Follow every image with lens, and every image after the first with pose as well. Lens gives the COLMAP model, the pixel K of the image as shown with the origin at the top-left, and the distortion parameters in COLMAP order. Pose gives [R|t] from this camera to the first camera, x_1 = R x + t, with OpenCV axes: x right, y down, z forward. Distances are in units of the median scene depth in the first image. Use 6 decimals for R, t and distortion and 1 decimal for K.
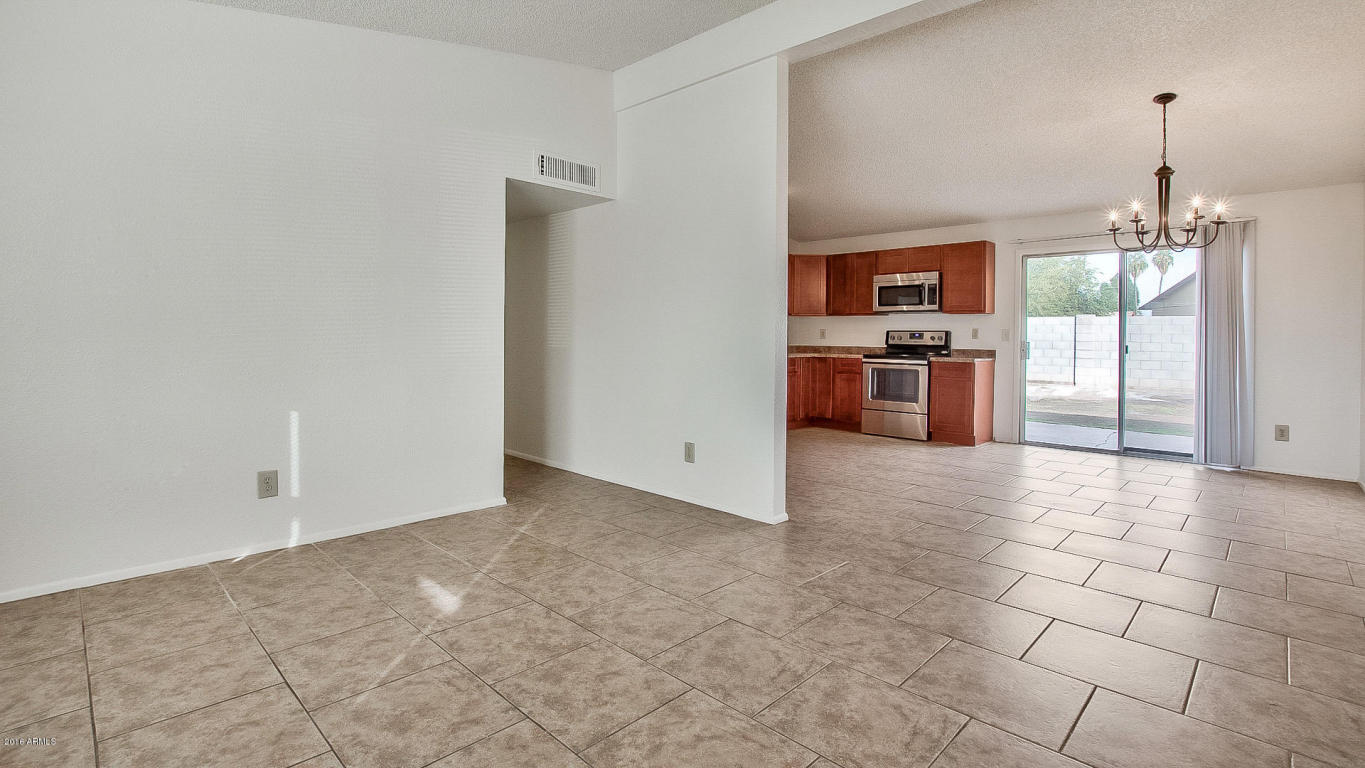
lens RADIAL K [[625.6, 0, 675.3], [0, 625.6, 329.9], [0, 0, 1]] dist [-0.033152, 0.000158]
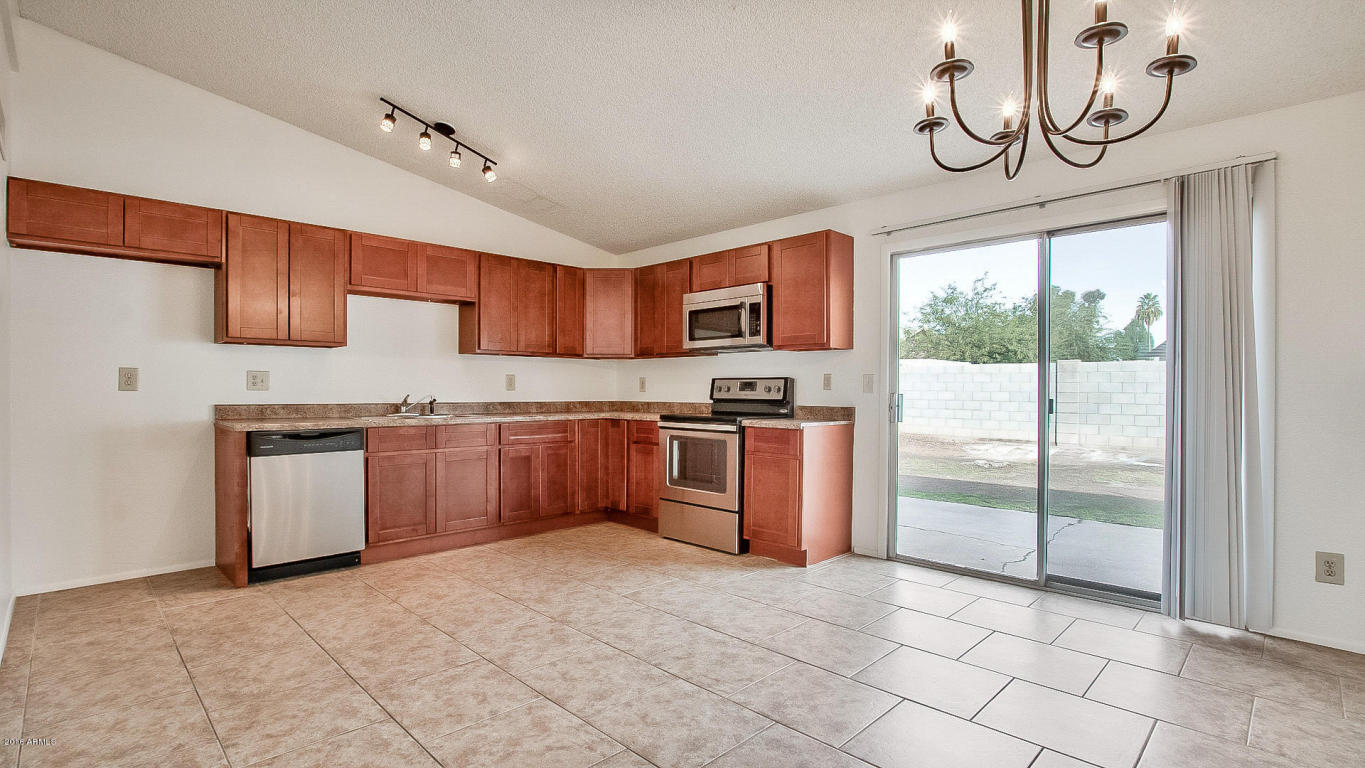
lens RADIAL K [[634.2, 0, 682.5], [0, 634.2, 384.0], [0, 0, 1]] dist [-0.027247, 0.000771]
pose [[0.999980, -0.006068, -0.001953, 0.348366], [0.006071, 0.999981, 0.001447, 0.006959], [0.001944, -0.001459, 0.999997, 0.364837]]
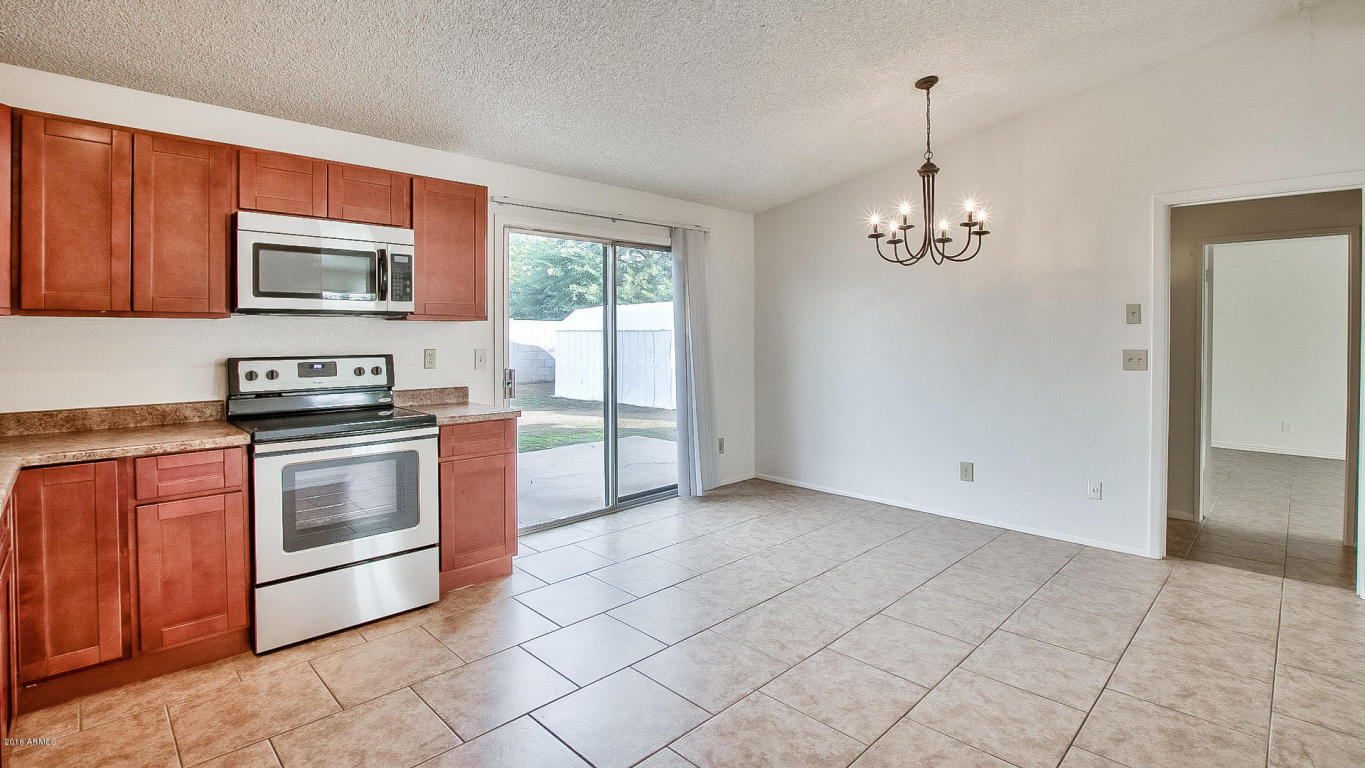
lens RADIAL K [[625.6, 0, 675.3], [0, 625.6, 329.9], [0, 0, 1]] dist [-0.033152, 0.000158]
pose [[0.019995, -0.004686, 0.999789, -0.039812], [-0.009173, 0.999946, 0.004870, -0.023187], [-0.999758, -0.009269, 0.019951, 0.810258]]
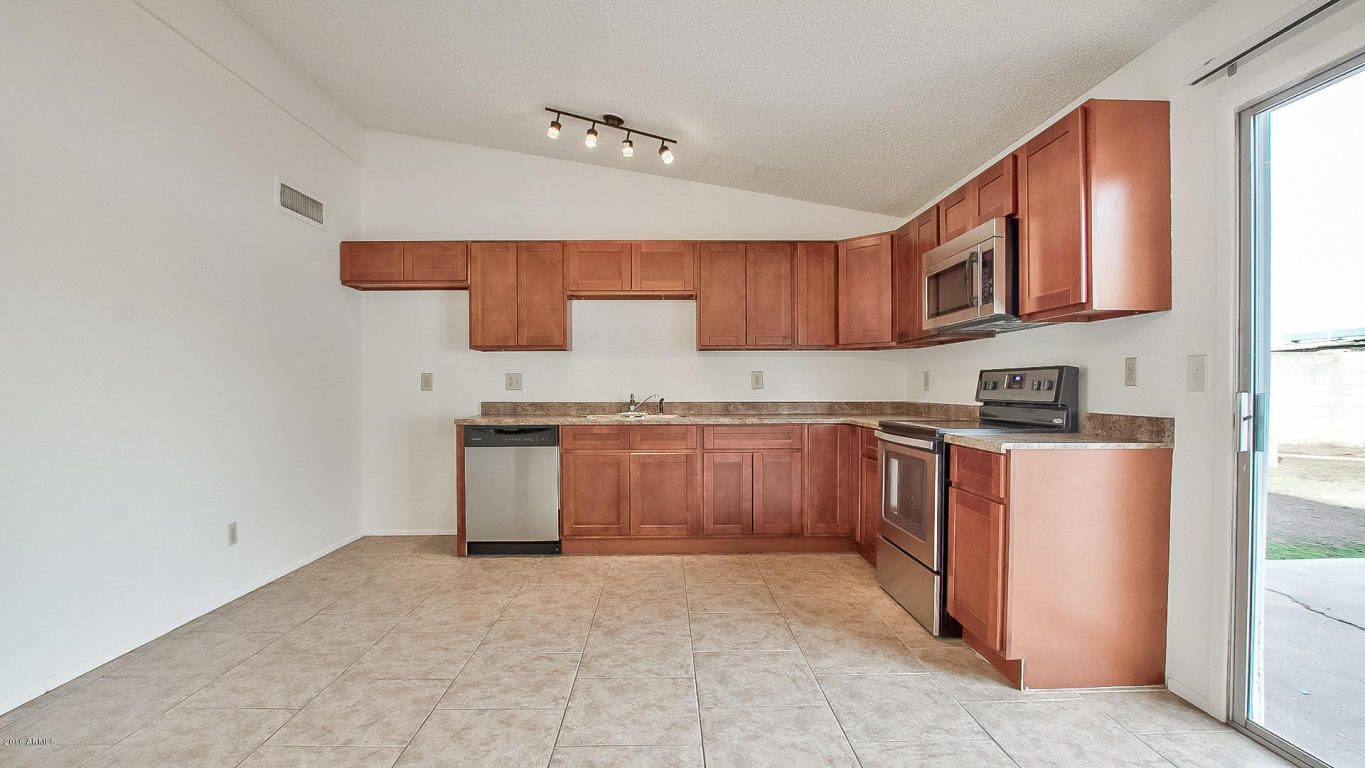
lens RADIAL K [[634.2, 0, 682.5], [0, 634.2, 384.0], [0, 0, 1]] dist [-0.027247, 0.000771]
pose [[0.722970, -0.015150, -0.690713, 0.564786], [0.016625, 0.999852, -0.004529, 0.011112], [0.690679, -0.008208, 0.723115, 0.580911]]
